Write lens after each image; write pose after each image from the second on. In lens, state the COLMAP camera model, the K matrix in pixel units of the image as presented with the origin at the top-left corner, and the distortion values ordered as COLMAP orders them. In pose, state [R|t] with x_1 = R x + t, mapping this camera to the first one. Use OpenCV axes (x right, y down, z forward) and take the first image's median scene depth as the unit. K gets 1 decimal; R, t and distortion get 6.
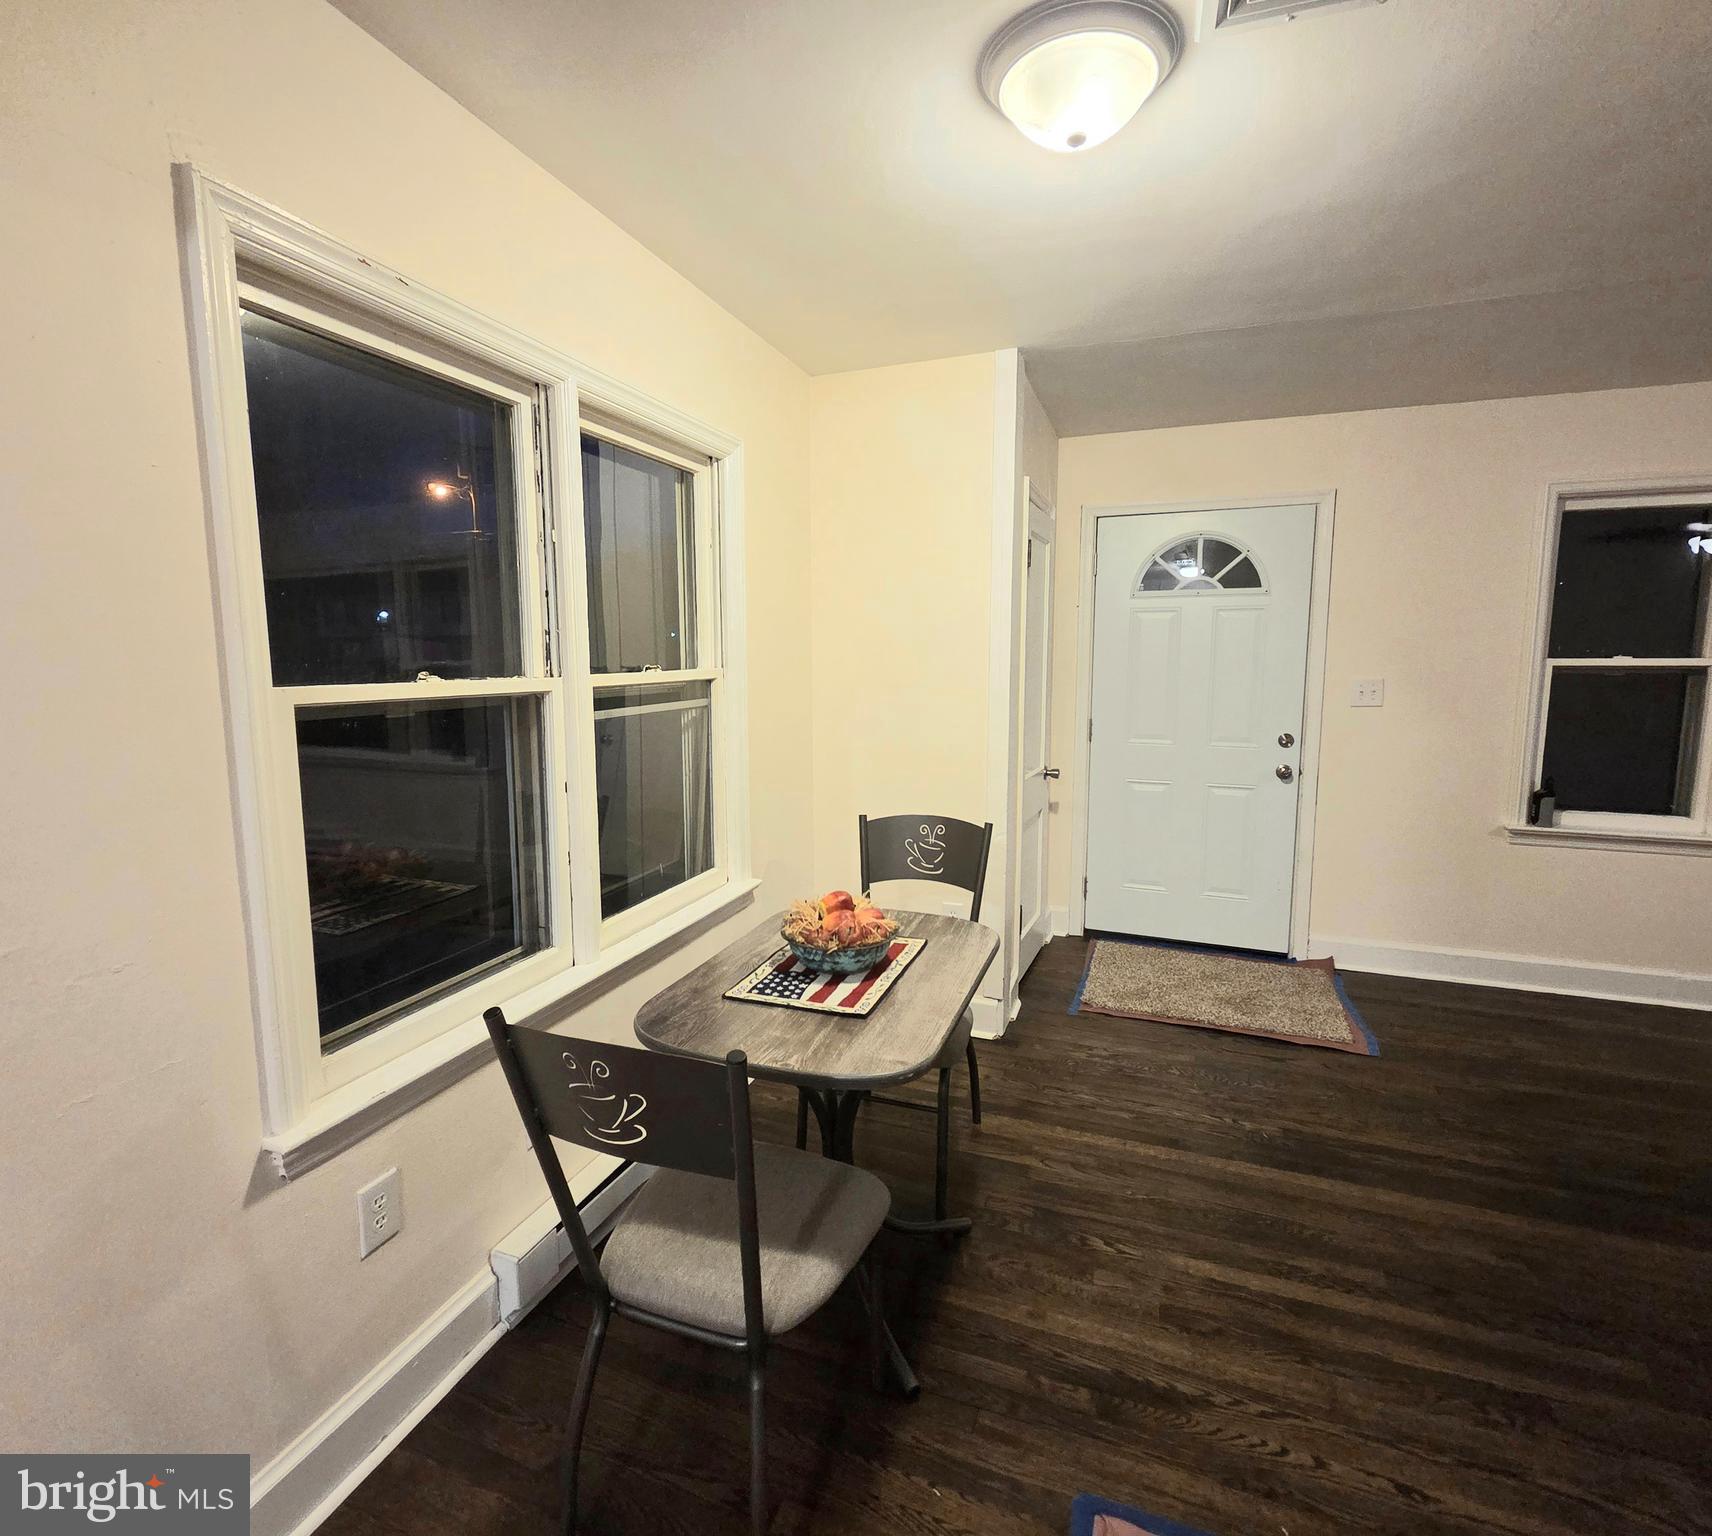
lens RADIAL K [[856.1, 0, 853.5], [0, 856.1, 757.3], [0, 0, 1]] dist [0.000464, 0.000556]
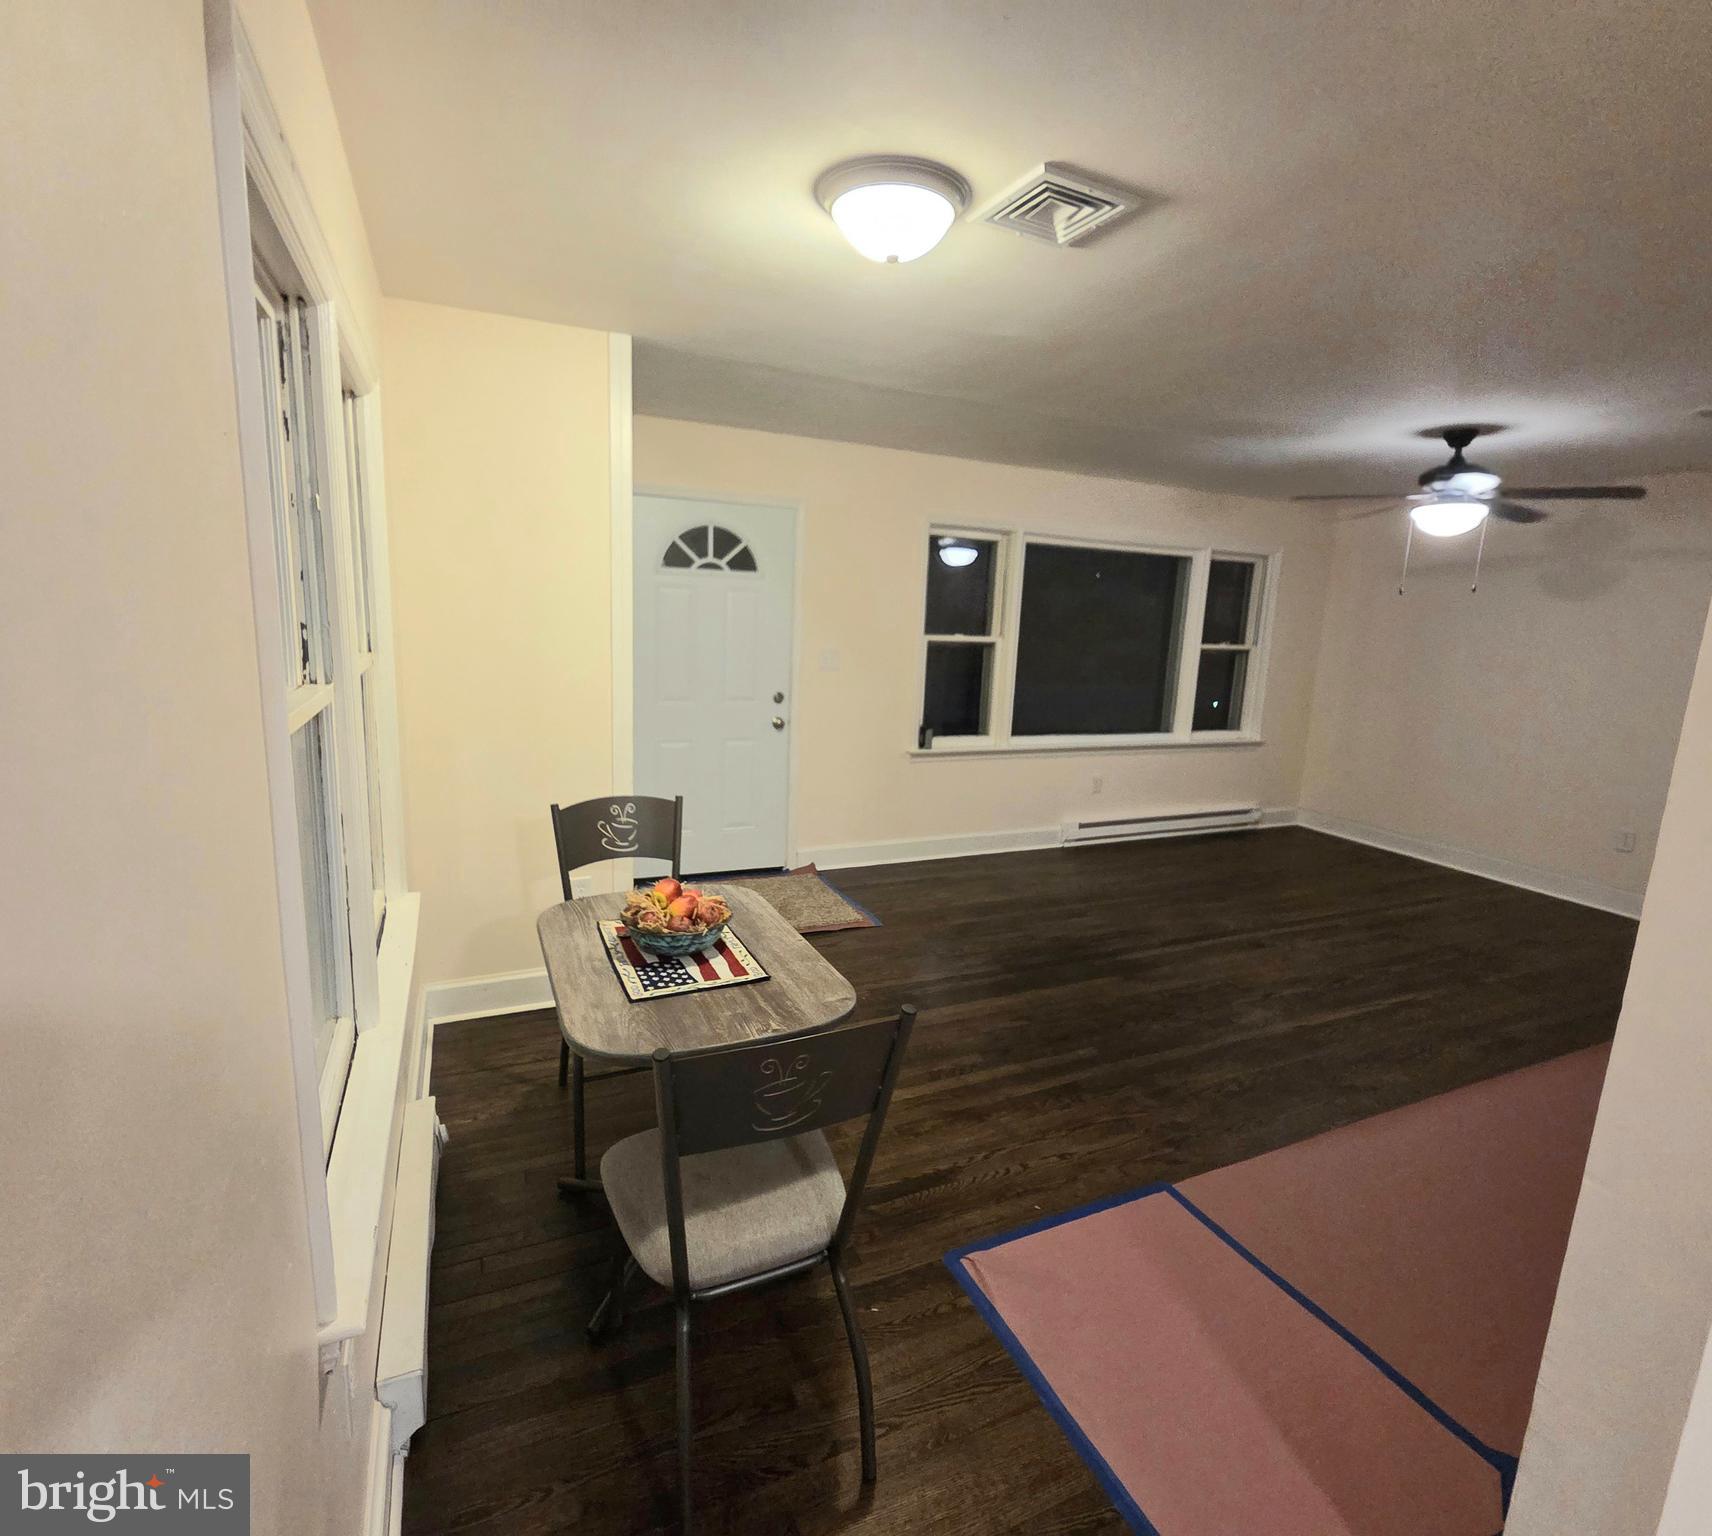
lens RADIAL K [[845.0, 0, 856.0], [0, 845.0, 768.0], [0, 0, 1]] dist [0.008662, 0.000301]
pose [[0.706478, -0.105027, 0.699899, -0.546358], [0.047864, 0.993754, 0.100810, -0.071355], [-0.706115, -0.037720, 0.707092, 0.098758]]
